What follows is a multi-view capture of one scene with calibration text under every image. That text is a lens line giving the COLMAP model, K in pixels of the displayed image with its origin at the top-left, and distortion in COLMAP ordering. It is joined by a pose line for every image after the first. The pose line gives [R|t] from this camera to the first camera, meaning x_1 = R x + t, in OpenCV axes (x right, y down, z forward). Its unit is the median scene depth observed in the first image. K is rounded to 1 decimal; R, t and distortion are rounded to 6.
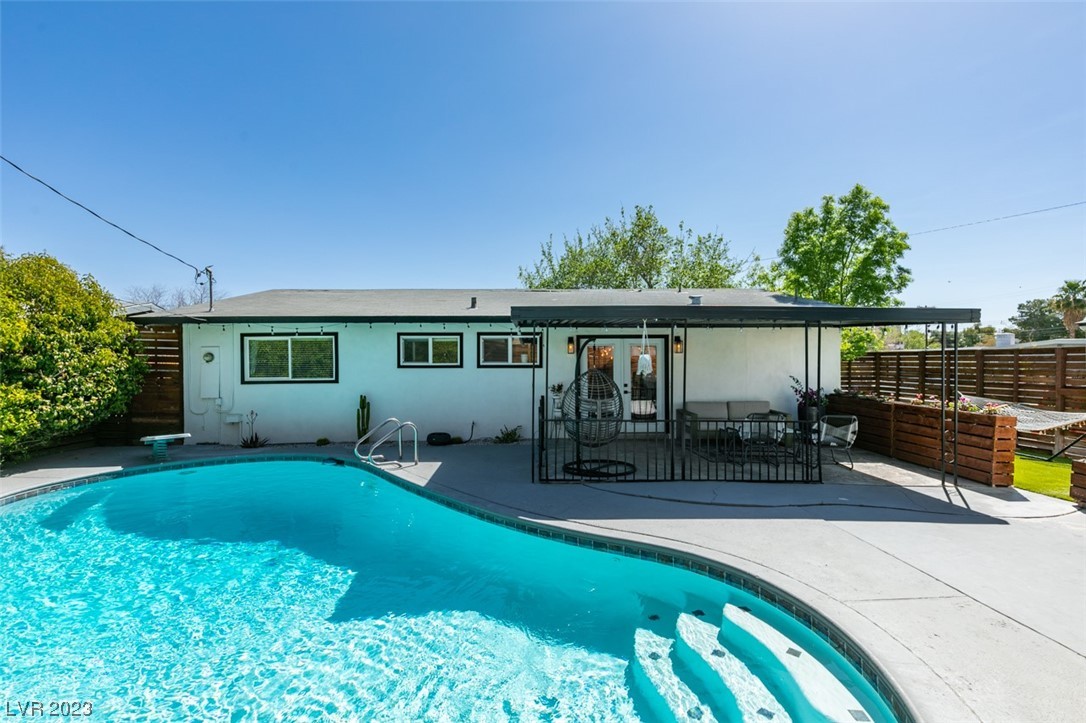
lens RADIAL K [[485.4, 0, 541.3], [0, 485.4, 366.9], [0, 0, 1]] dist [0.008551, -0.001208]
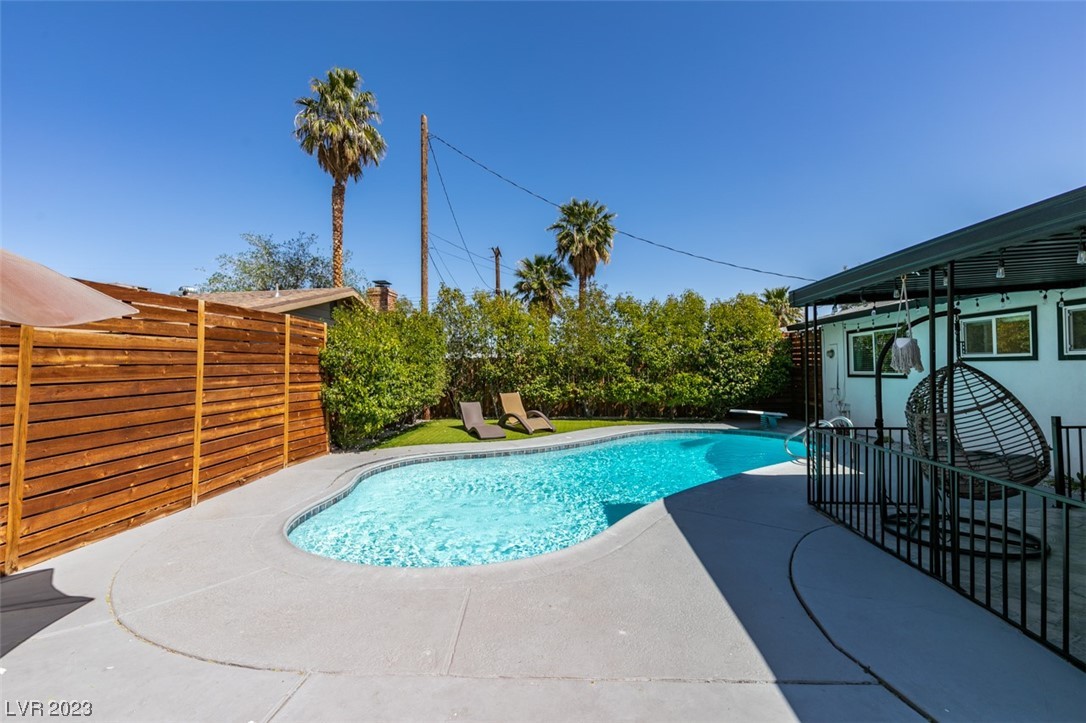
lens RADIAL K [[485.4, 0, 542.4], [0, 485.4, 364.8], [0, 0, 1]] dist [0.008551, -0.001208]
pose [[-0.095326, -0.001662, -0.995445, 0.545627], [0.011199, 0.999934, -0.002742, 0.002561], [0.995383, -0.011410, -0.095301, 0.414832]]
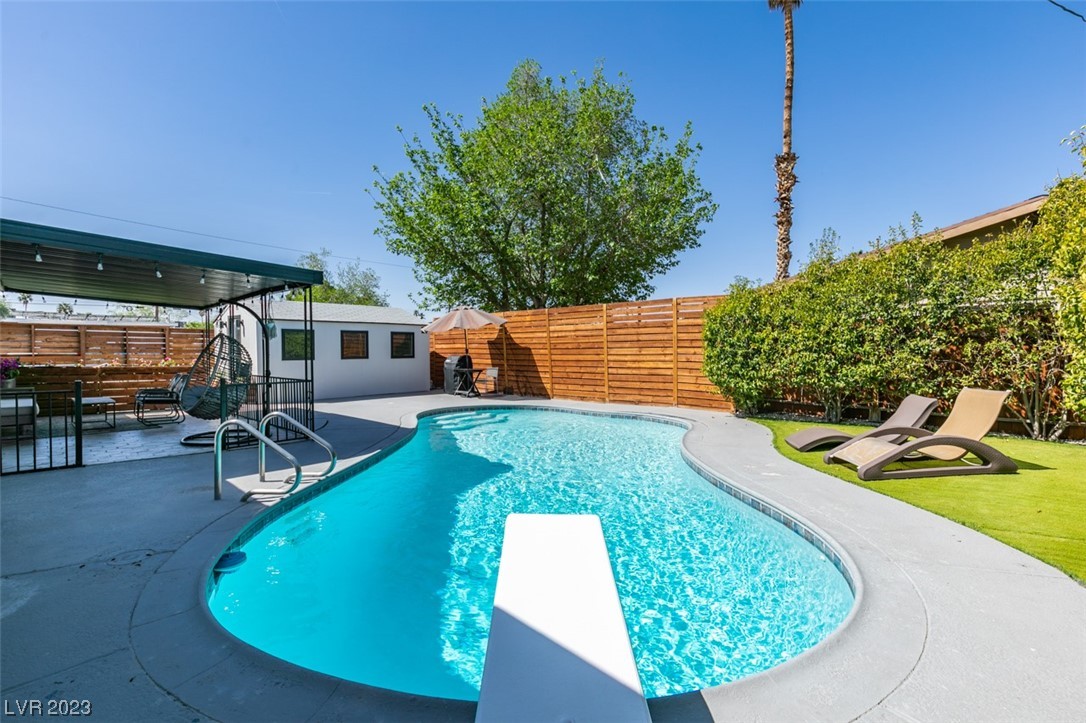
lens RADIAL K [[485.4, 0, 542.8], [0, 485.4, 363.9], [0, 0, 1]] dist [0.008551, -0.001208]
pose [[-0.715856, -0.022689, 0.697879, -0.718991], [0.003691, 0.999335, 0.036277, 0.021995], [-0.698238, 0.028545, -0.715297, 0.913173]]
